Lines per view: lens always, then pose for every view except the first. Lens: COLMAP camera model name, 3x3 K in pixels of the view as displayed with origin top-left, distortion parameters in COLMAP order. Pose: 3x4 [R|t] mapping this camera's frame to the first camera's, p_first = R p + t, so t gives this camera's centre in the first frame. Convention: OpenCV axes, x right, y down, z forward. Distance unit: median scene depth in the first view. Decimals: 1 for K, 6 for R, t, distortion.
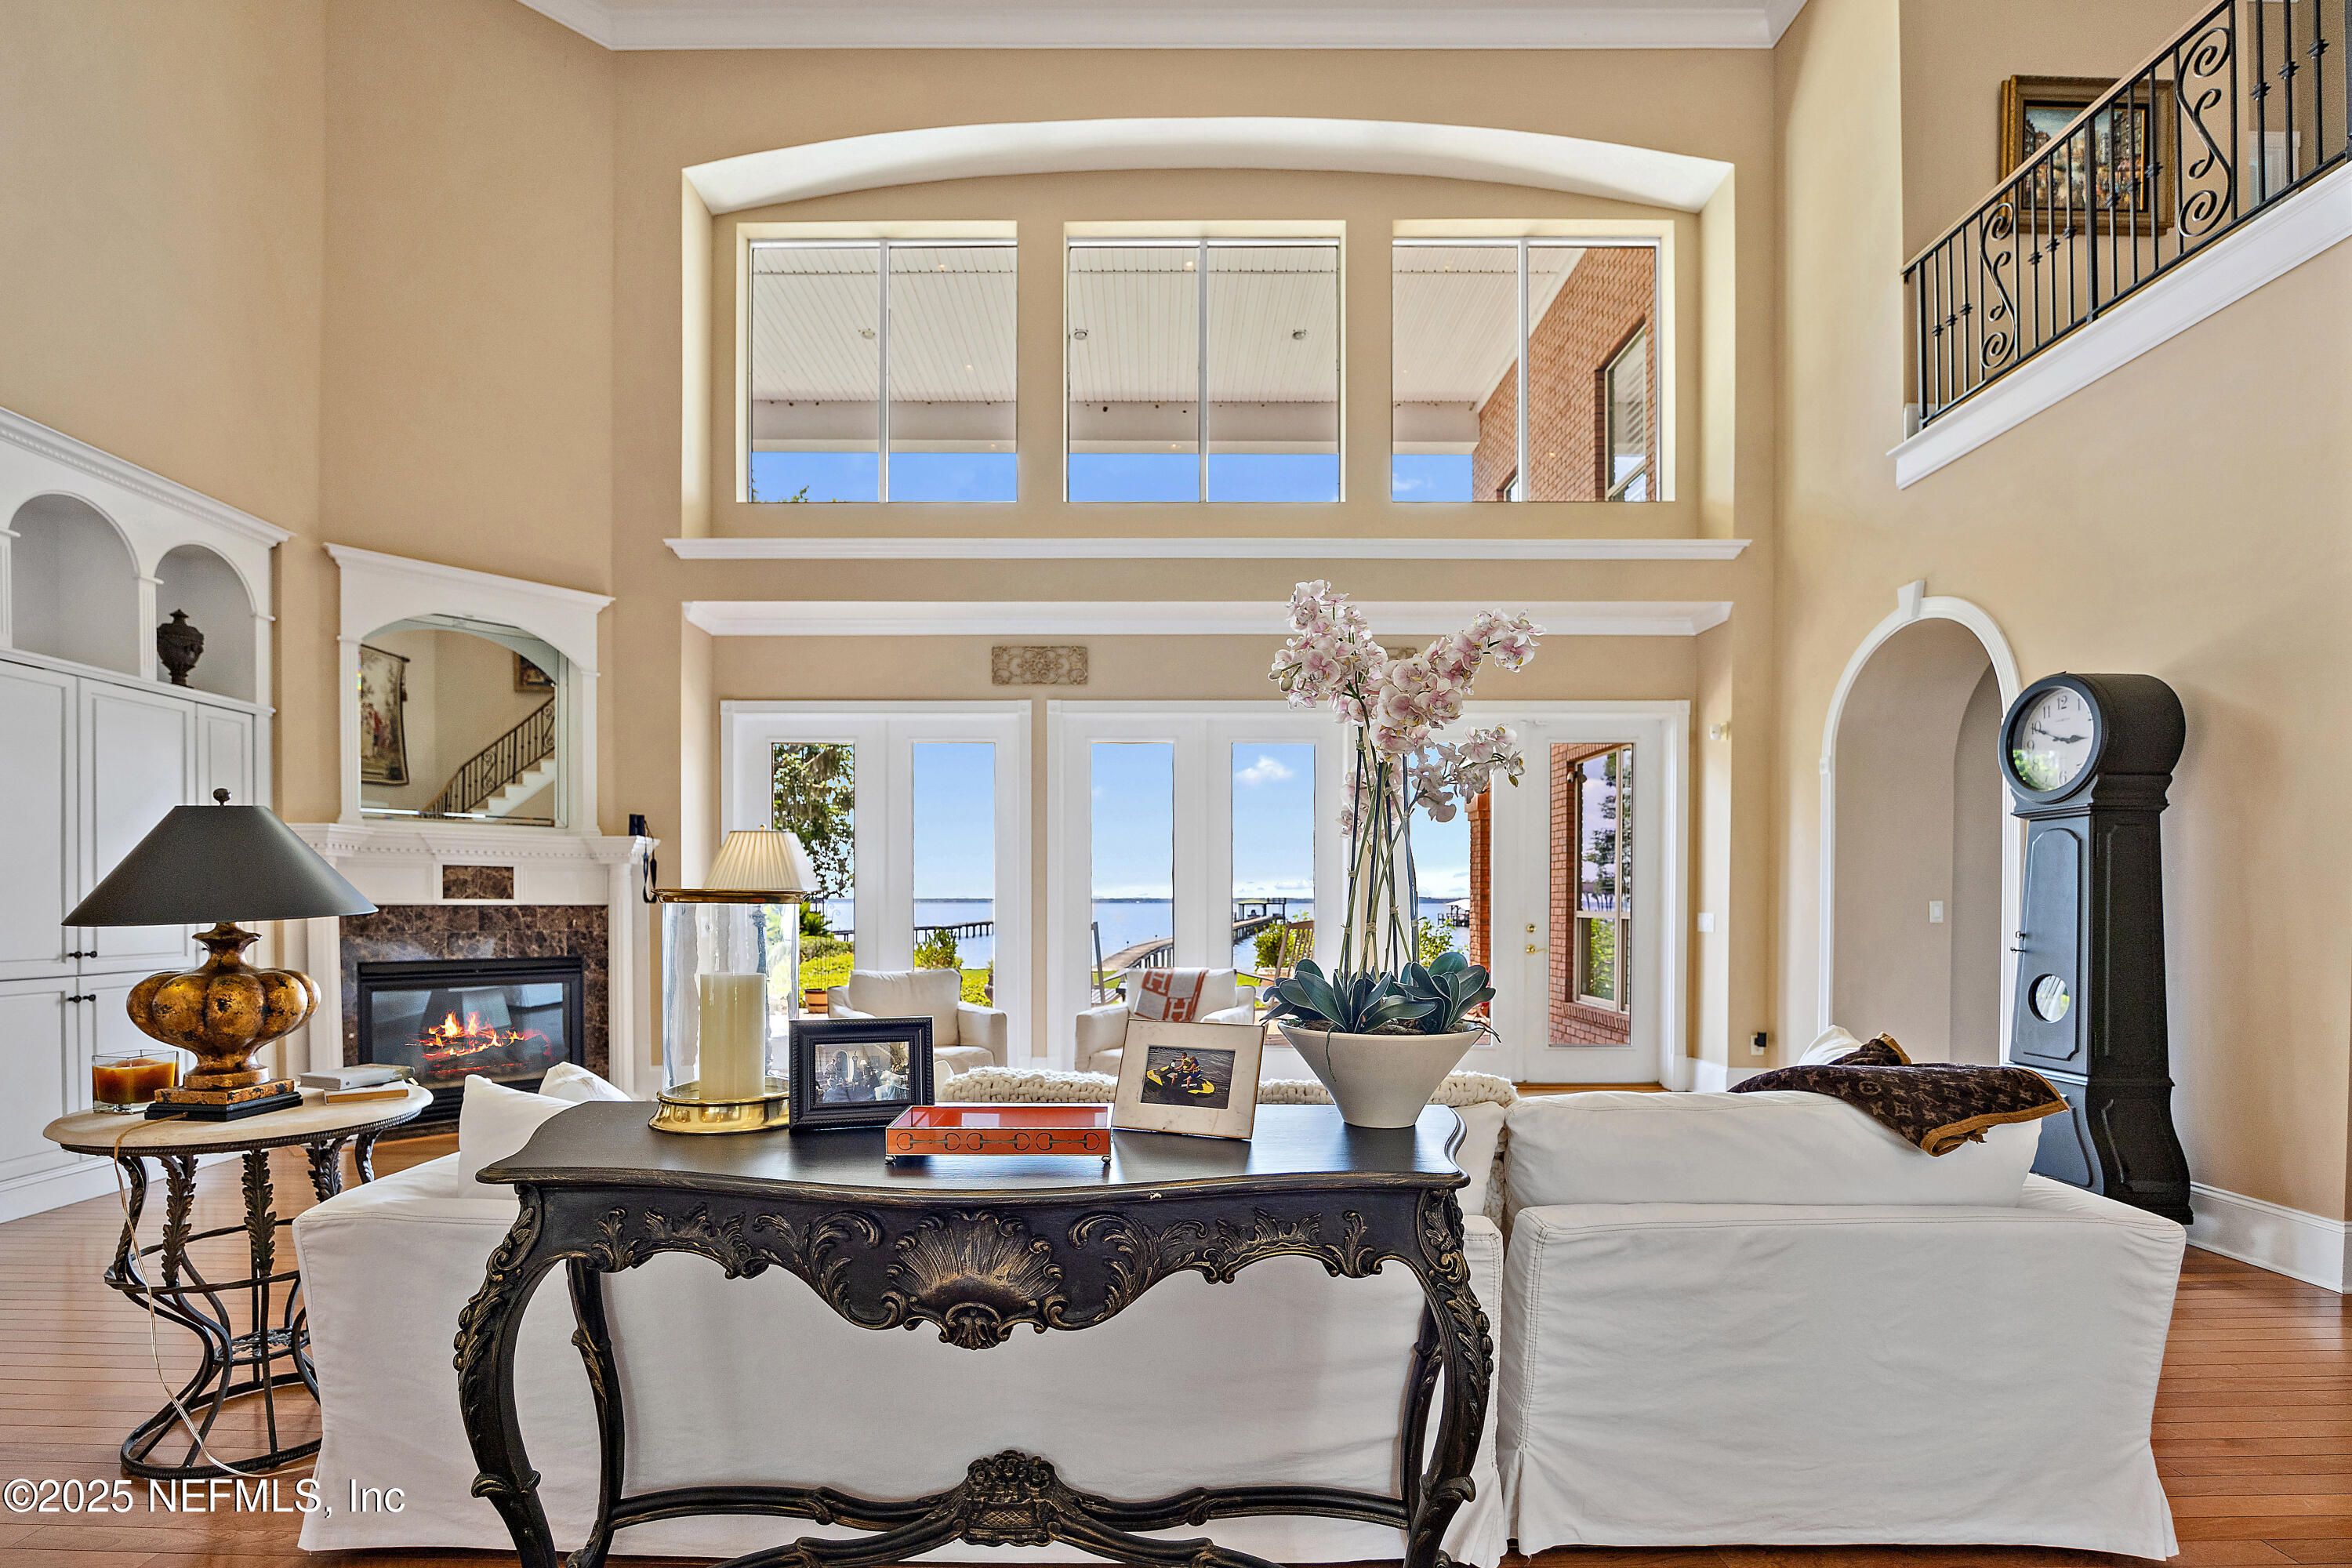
lens RADIAL K [[1098.3, 0, 1131.4], [0, 1098.3, 900.9], [0, 0, 1]] dist [-0.020184, 0.003766]
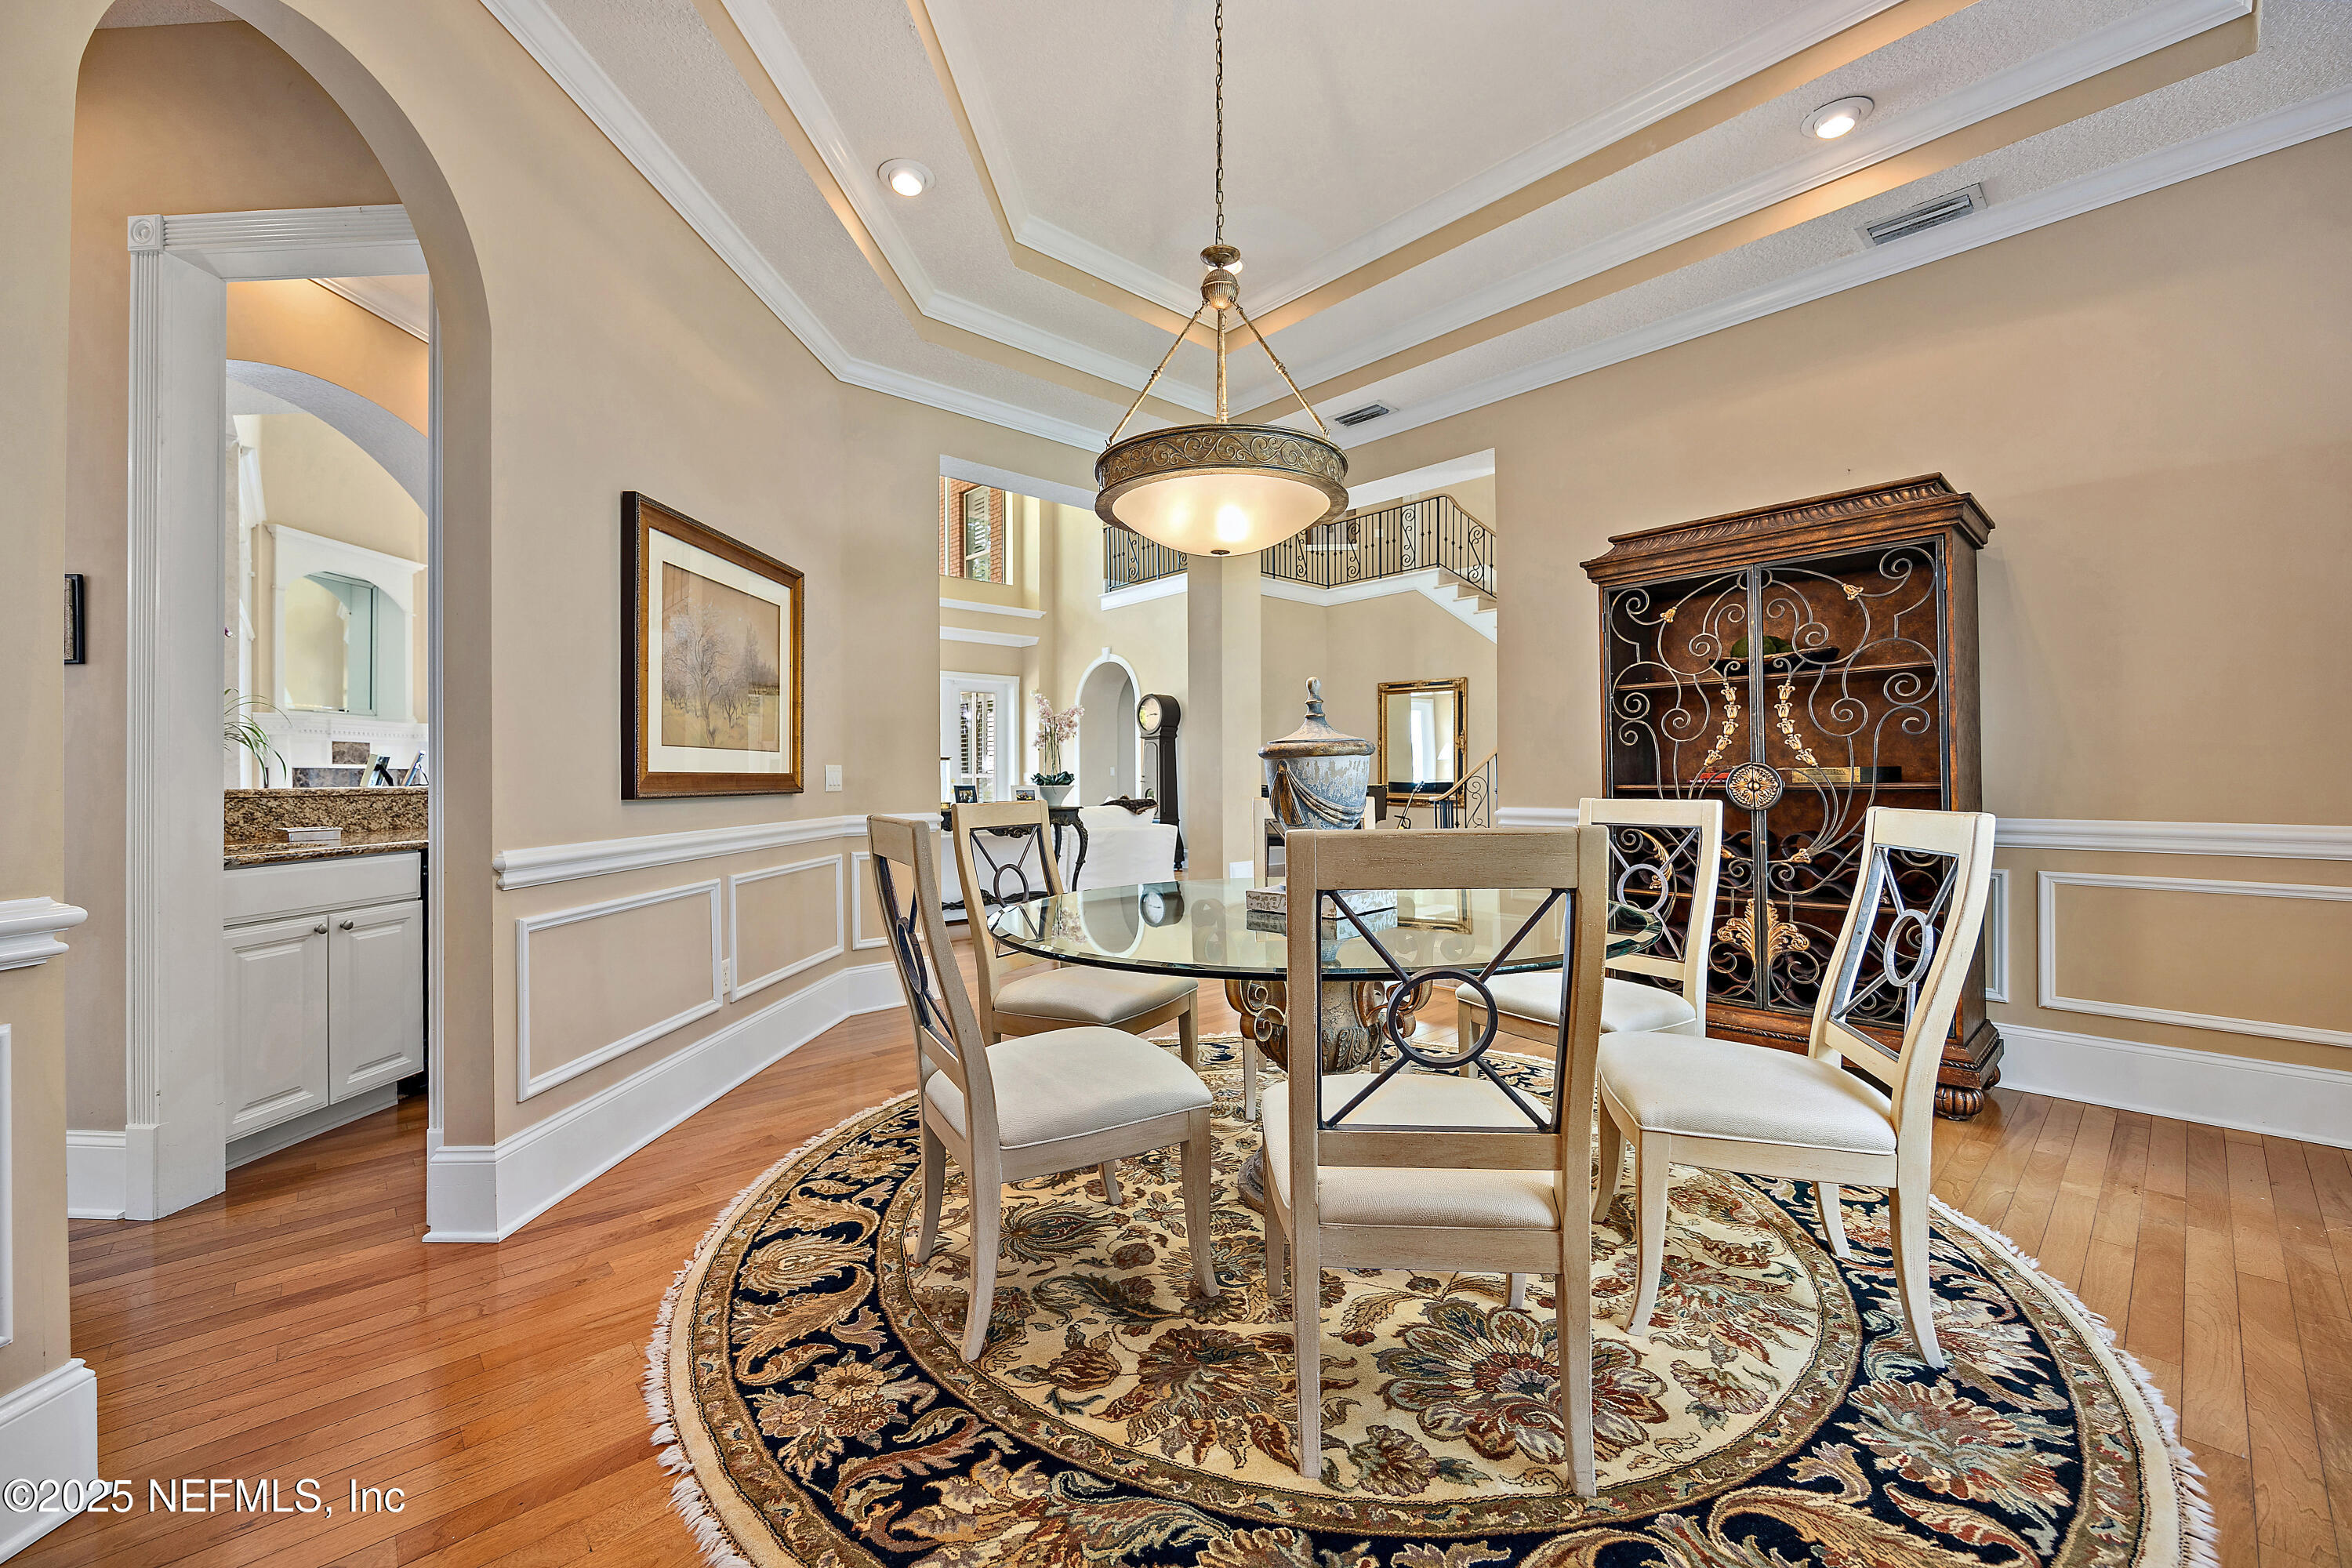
lens RADIAL K [[929.8, 0, 1174.3], [0, 929.8, 775.3], [0, 0, 1]] dist [0.009232, 0.000245]
pose [[0.733480, -0.003475, 0.679703, -0.656335], [0.005549, 0.999984, -0.000875, 0.021784], [-0.679689, 0.004413, 0.733487, -0.724391]]
